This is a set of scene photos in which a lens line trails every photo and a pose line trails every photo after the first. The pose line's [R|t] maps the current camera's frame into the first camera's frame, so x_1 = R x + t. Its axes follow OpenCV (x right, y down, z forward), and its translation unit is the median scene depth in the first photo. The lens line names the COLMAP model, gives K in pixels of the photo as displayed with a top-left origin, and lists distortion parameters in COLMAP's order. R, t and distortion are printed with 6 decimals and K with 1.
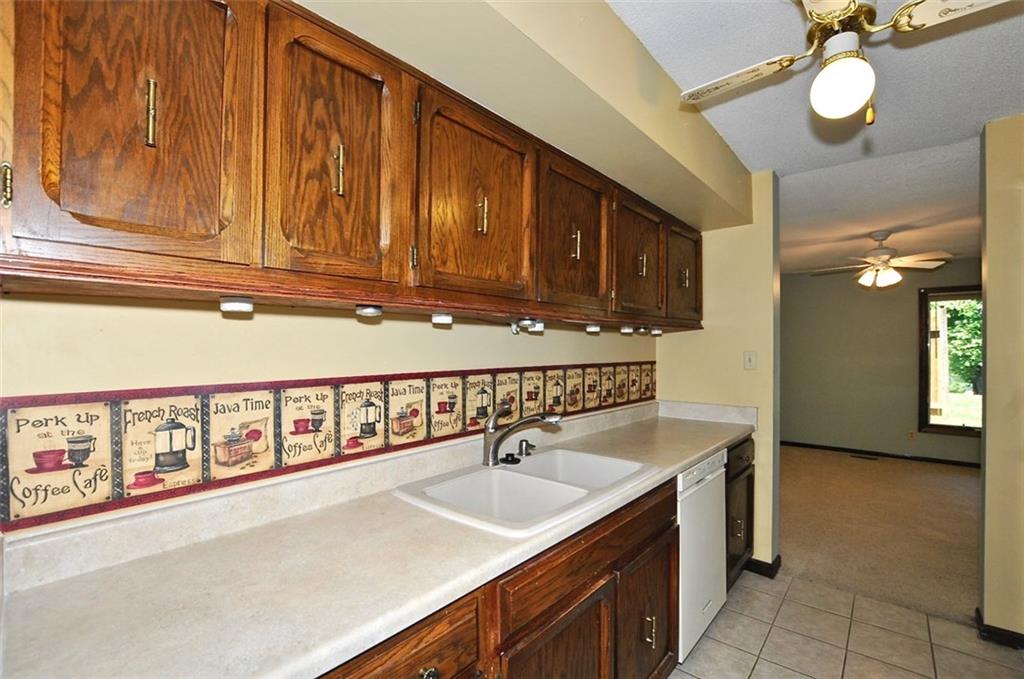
lens RADIAL K [[341.8, 0, 512.0], [0, 341.8, 339.5], [0, 0, 1]] dist [0.014878, -0.000049]
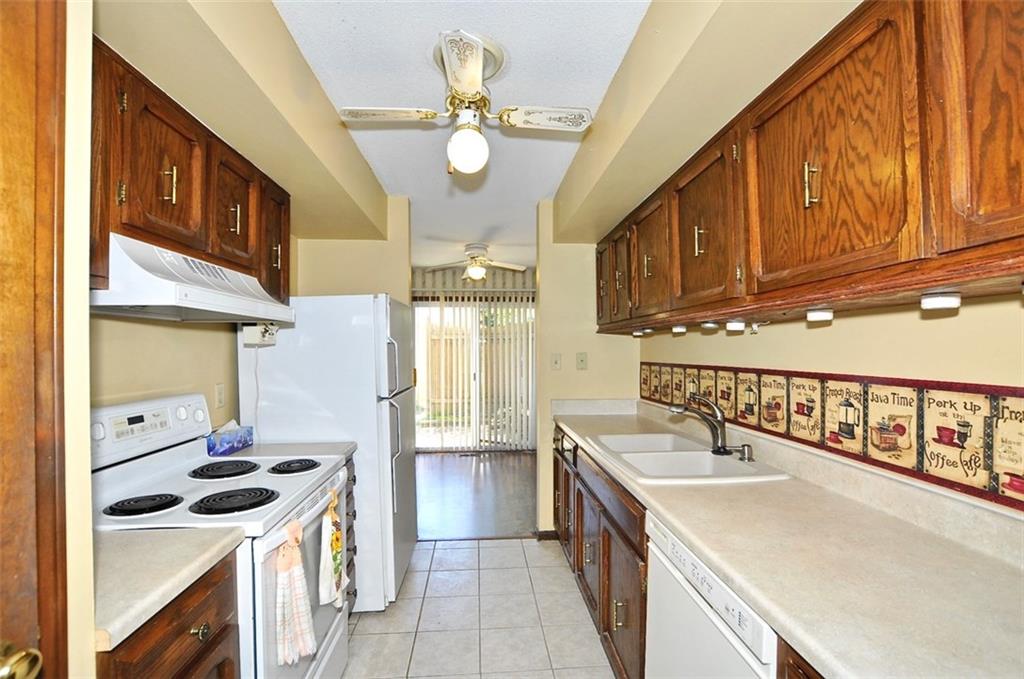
lens RADIAL K [[449.2, 0, 513.9], [0, 449.2, 348.0], [0, 0, 1]] dist [-0.025638, 0.001020]
pose [[-0.570790, 0.010362, -0.821031, 1.162386], [0.028637, 0.999563, -0.007294, 0.013258], [0.820596, -0.027675, -0.570838, 0.962909]]
